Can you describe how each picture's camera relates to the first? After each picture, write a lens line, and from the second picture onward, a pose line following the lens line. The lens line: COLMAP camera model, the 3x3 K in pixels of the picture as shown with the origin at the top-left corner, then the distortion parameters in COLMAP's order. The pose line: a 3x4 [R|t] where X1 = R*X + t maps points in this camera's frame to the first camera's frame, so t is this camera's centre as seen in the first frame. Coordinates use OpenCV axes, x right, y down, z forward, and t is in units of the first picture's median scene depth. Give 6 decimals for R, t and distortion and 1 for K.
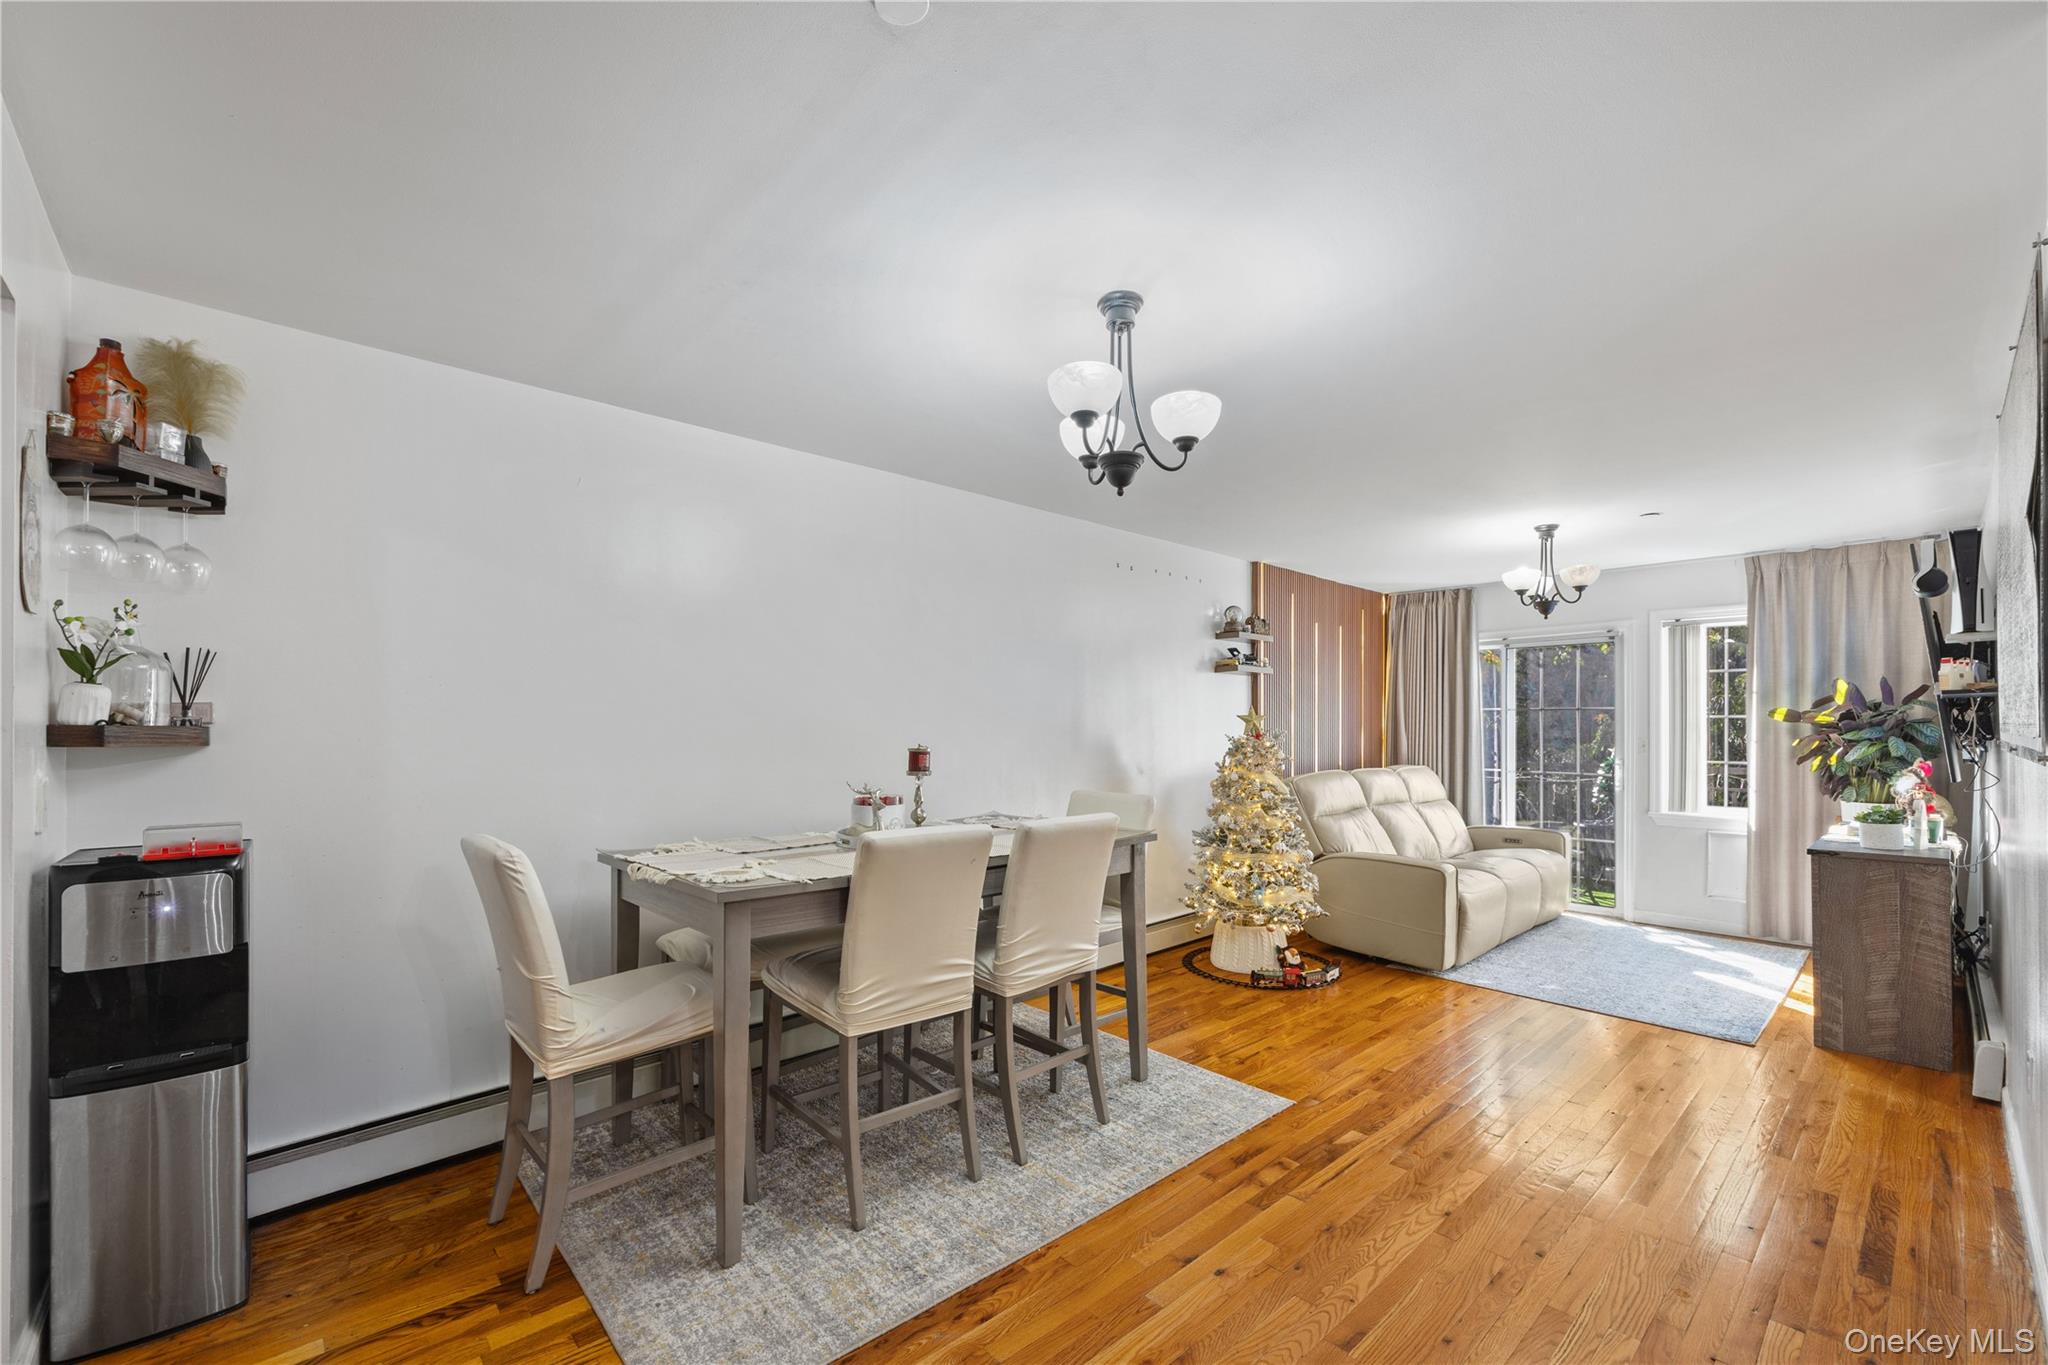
lens RADIAL K [[829.0, 0, 1015.5], [0, 829.0, 722.3], [0, 0, 1]] dist [-0.000295, -0.000021]
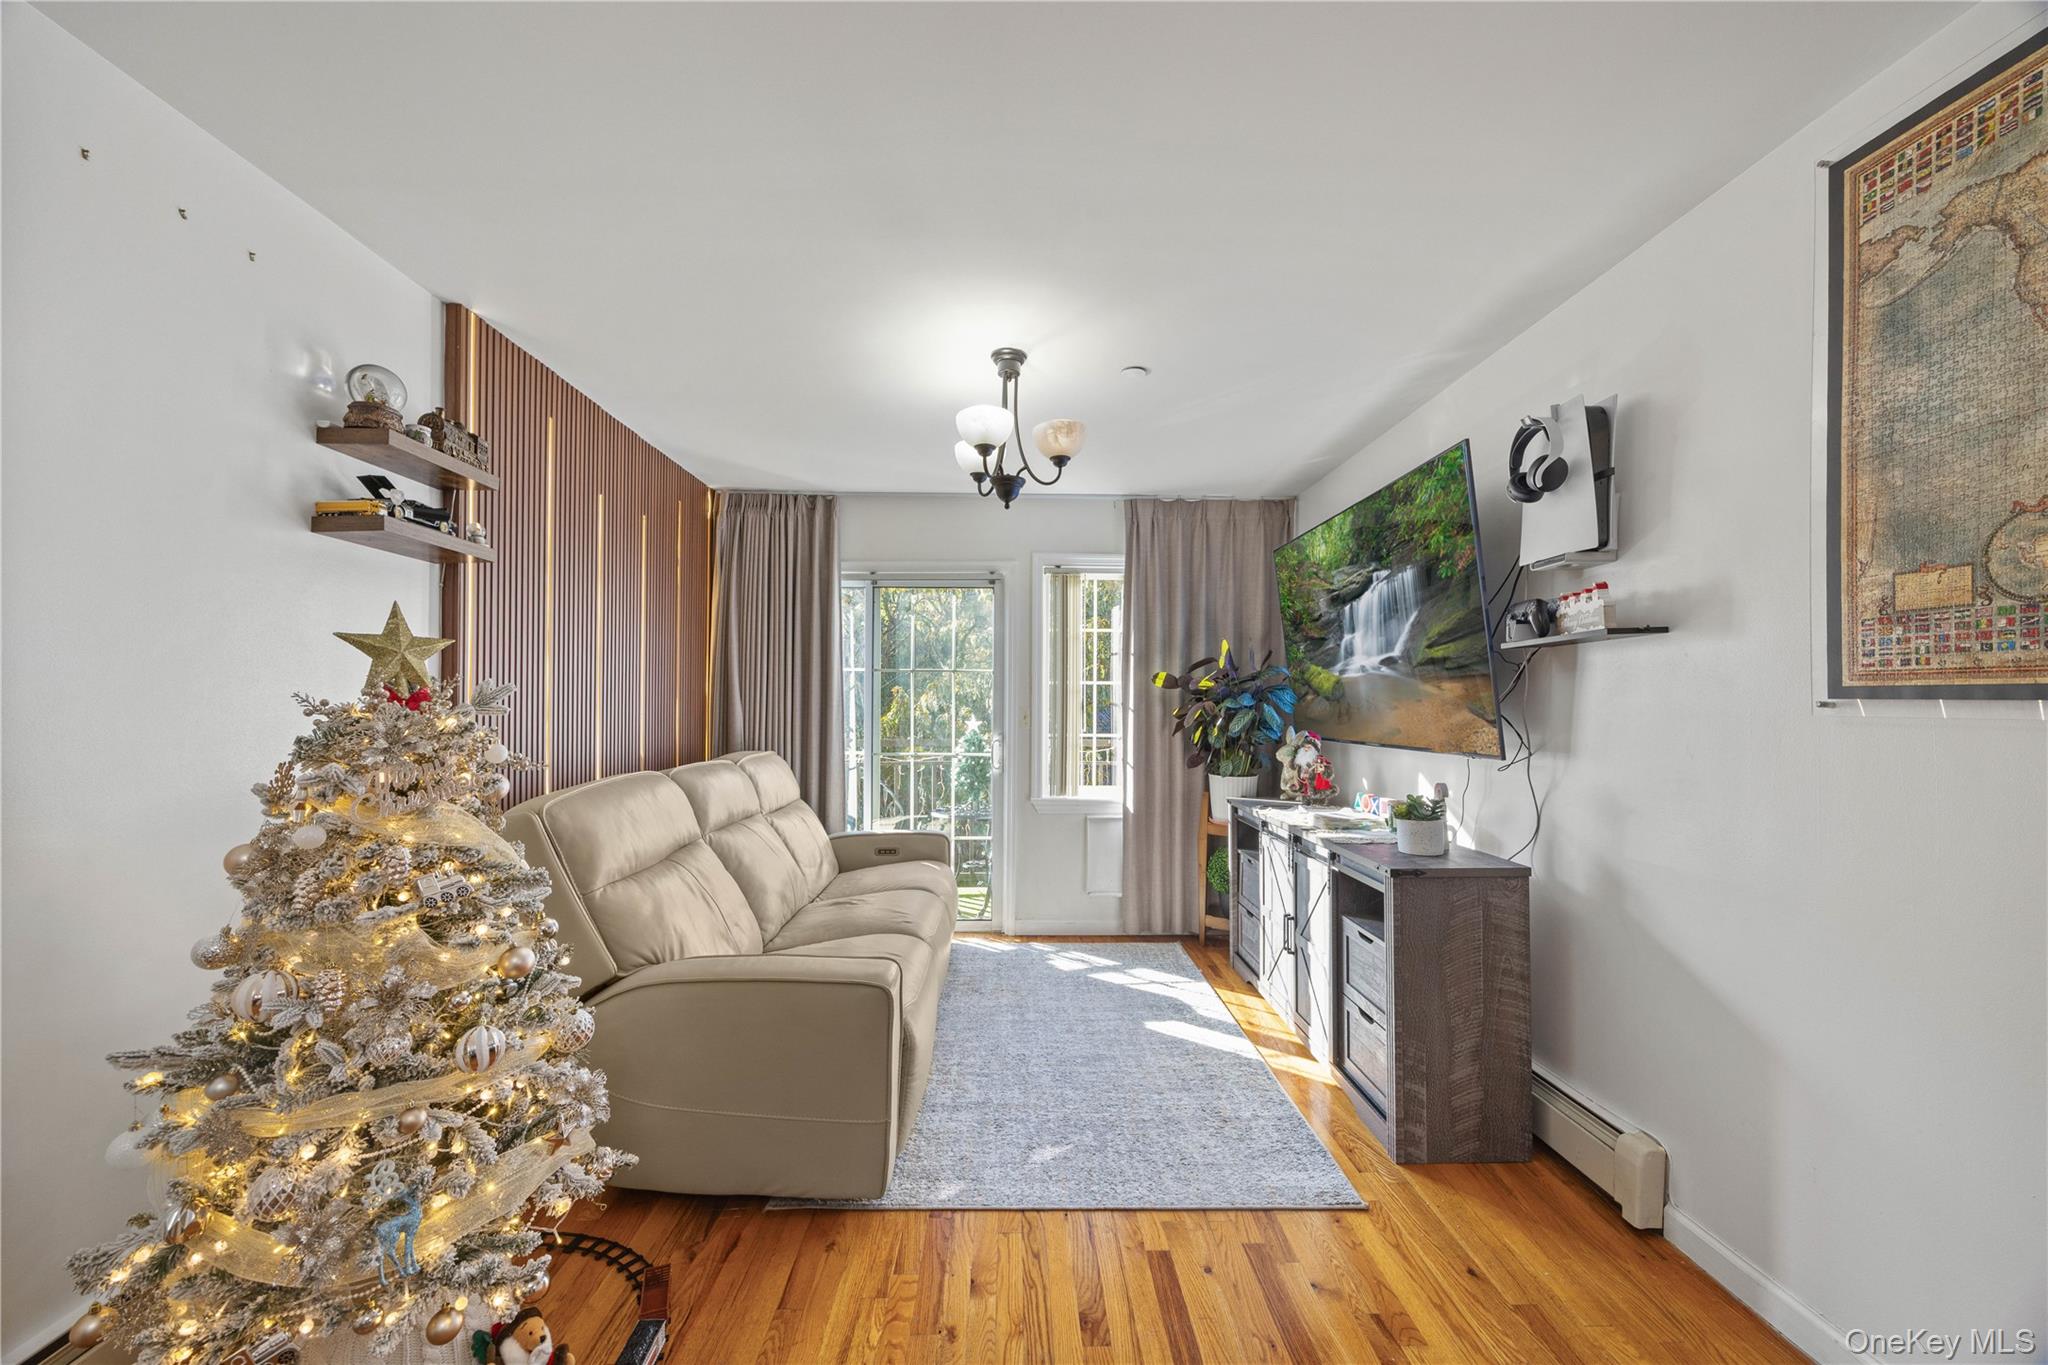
lens RADIAL K [[793.2, 0, 1020.7], [0, 793.2, 700.3], [0, 0, 1]] dist [-0.002374, -0.000060]
pose [[0.665100, 0.005232, 0.746736, 0.206166], [-0.007338, 0.999973, -0.000471, 0.014561], [-0.746718, -0.005167, 0.665121, 0.579950]]
